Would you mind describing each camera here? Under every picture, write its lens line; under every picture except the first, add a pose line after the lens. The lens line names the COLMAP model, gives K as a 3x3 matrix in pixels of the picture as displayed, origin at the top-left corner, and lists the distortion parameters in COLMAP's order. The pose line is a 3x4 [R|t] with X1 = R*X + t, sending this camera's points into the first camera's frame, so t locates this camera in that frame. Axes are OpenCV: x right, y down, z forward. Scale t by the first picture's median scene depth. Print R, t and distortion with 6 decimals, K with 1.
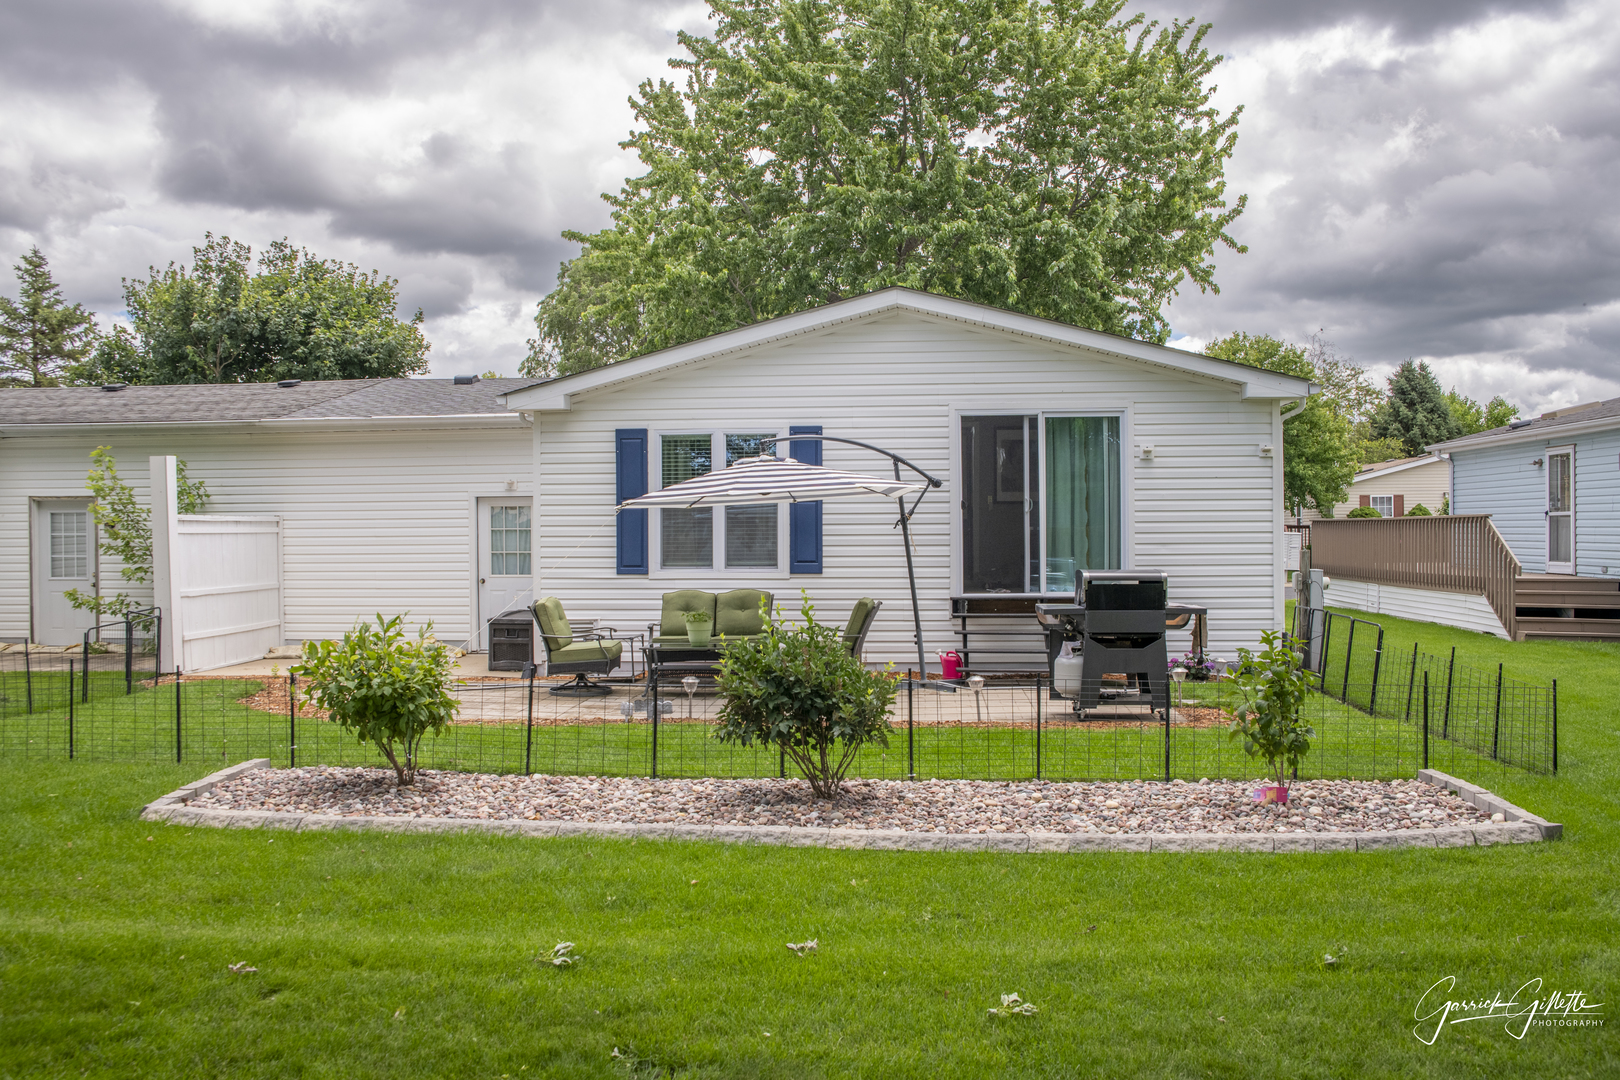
lens RADIAL K [[1185.8, 0, 810.4], [0, 1185.8, 538.3], [0, 0, 1]] dist [-0.005048, -0.000568]
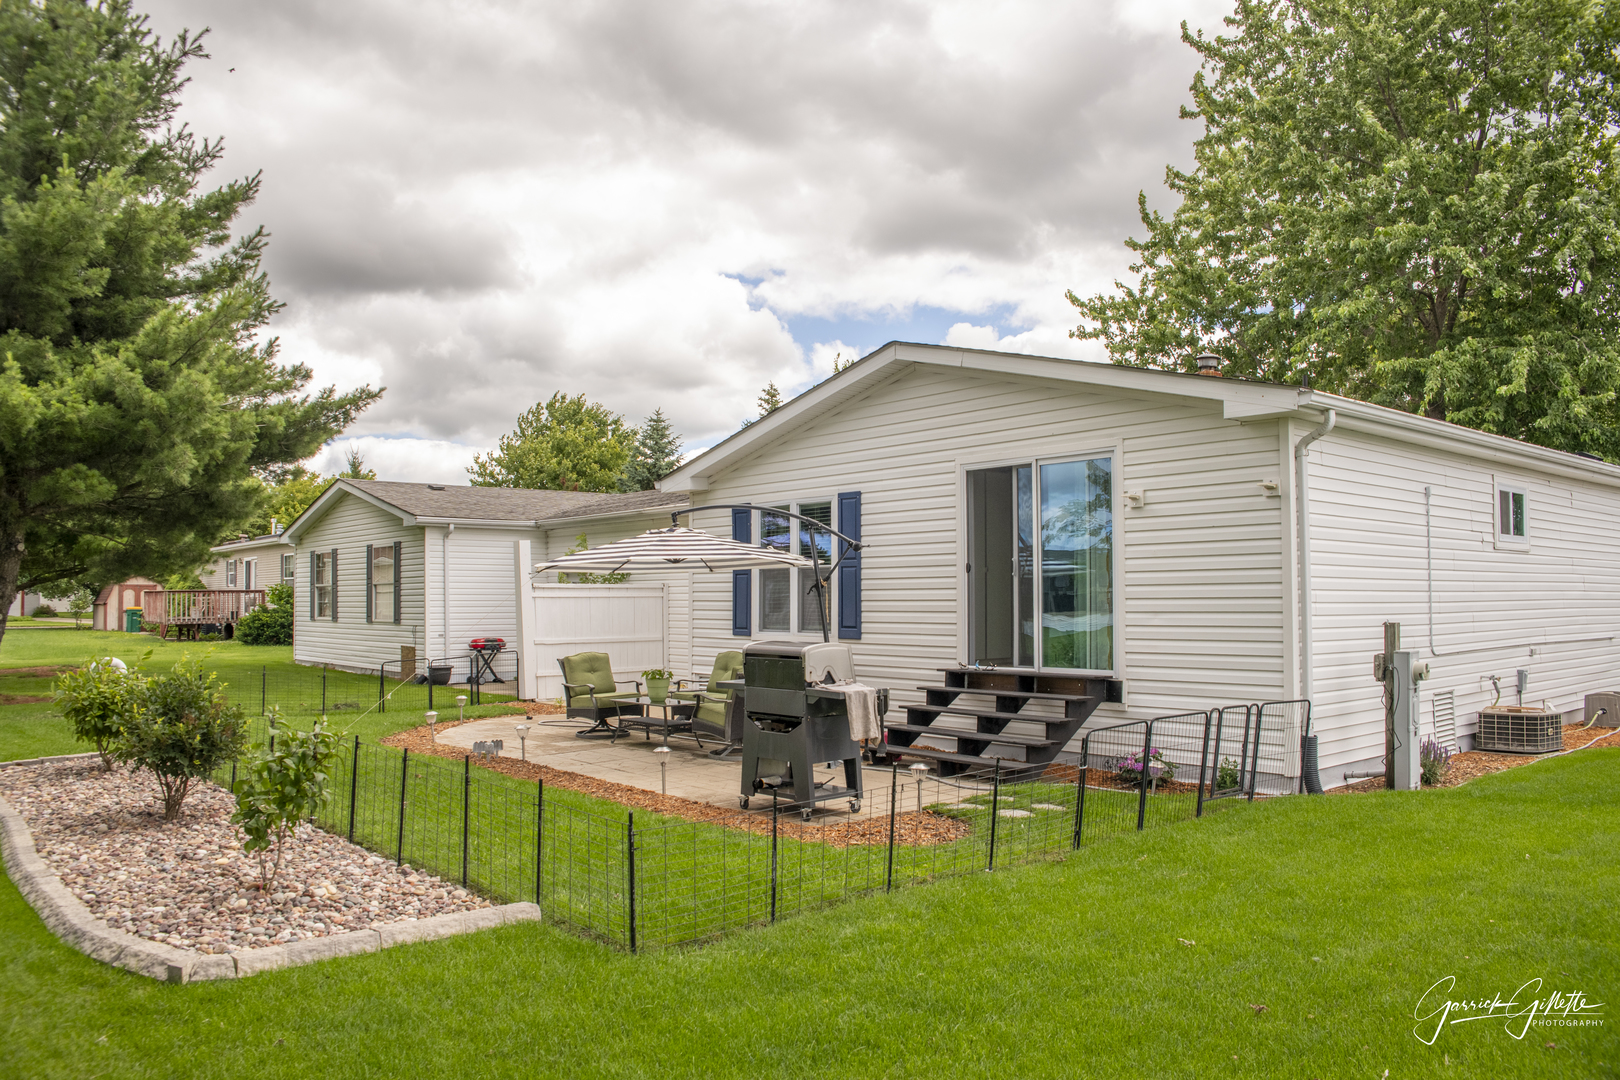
lens RADIAL K [[1126.0, 0, 809.6], [0, 1126.0, 543.2], [0, 0, 1]] dist [0.002076, 0.000084]
pose [[0.719337, -0.032713, -0.693890, 0.642054], [-0.000677, 0.998857, -0.047792, -0.005707], [0.694661, 0.034848, 0.718493, 0.291204]]
